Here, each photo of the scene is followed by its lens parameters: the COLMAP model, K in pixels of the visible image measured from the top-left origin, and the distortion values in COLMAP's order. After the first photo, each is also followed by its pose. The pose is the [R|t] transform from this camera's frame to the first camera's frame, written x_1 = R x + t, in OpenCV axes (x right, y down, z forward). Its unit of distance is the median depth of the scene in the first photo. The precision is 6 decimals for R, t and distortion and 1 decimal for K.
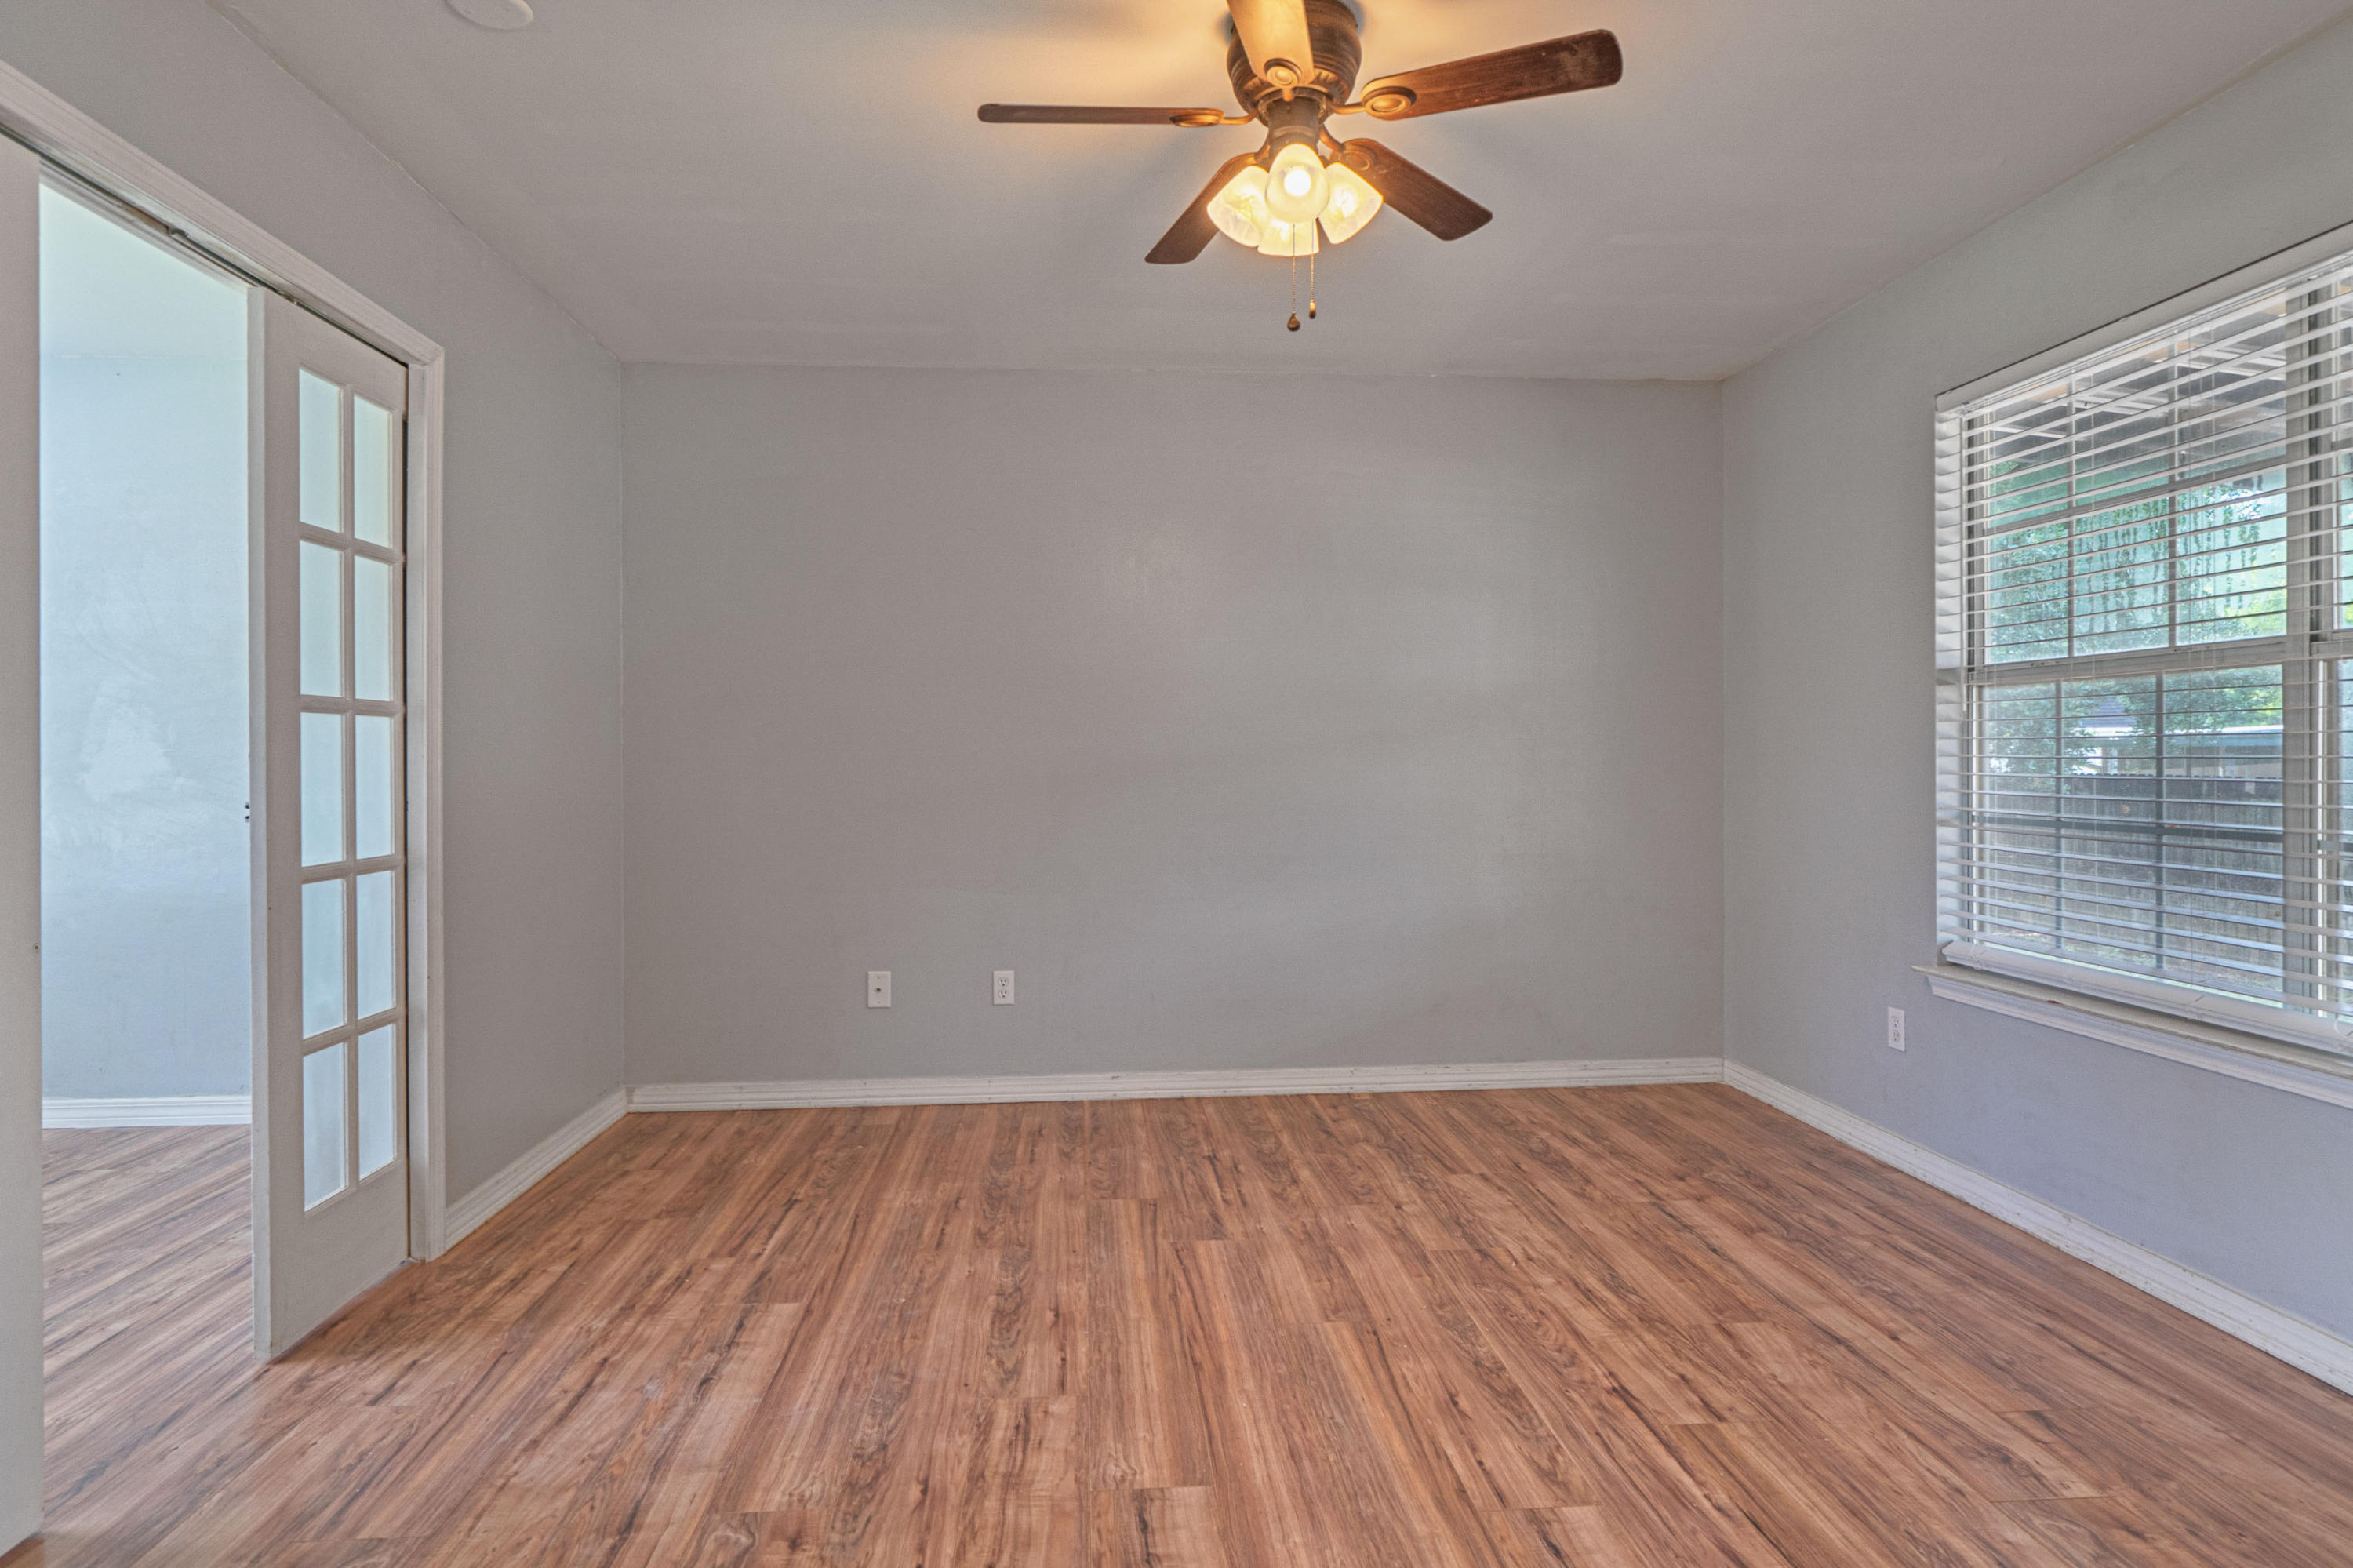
lens RADIAL K [[1253.1, 0, 1165.8], [0, 1253.1, 768.2], [0, 0, 1]] dist [-0.007240, -0.000958]
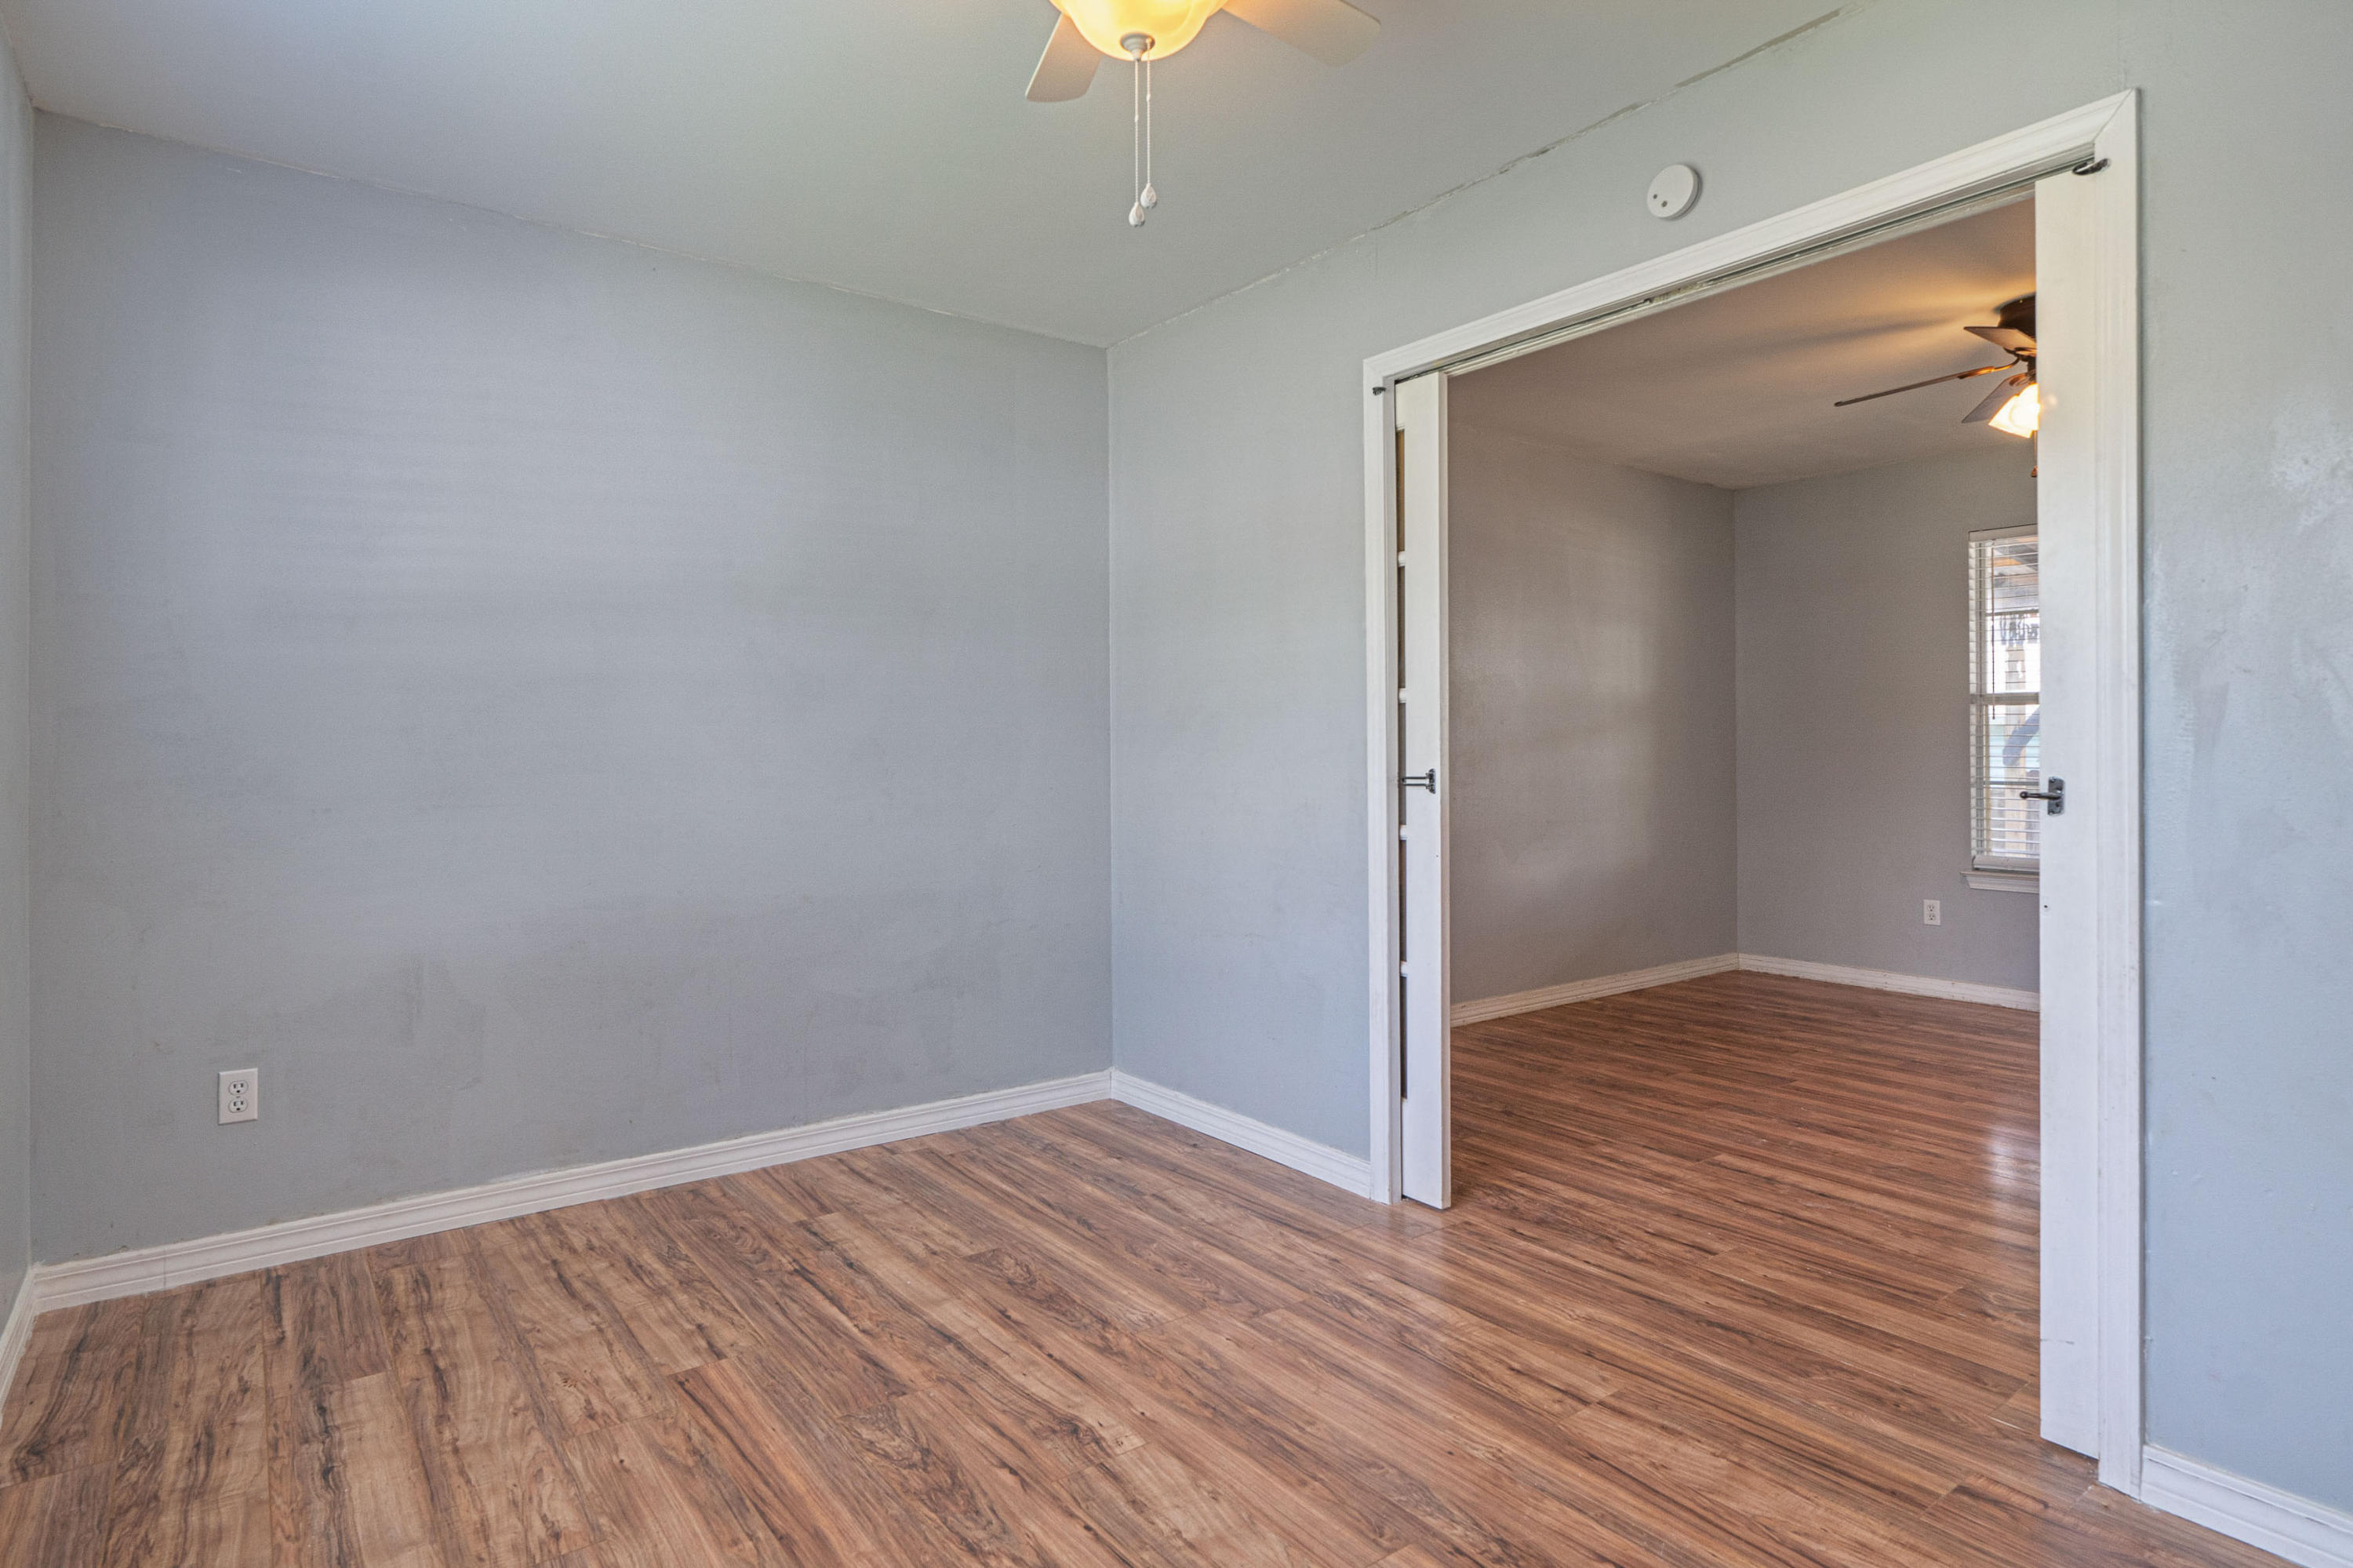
lens RADIAL K [[1253.1, 0, 1157.1], [0, 1253.1, 752.8], [0, 0, 1]] dist [-0.007240, -0.000958]
pose [[0.849454, 0.002712, 0.527656, -1.344381], [0.001324, 0.999973, -0.007270, 0.011141], [-0.527662, 0.006874, 0.849427, 0.169691]]
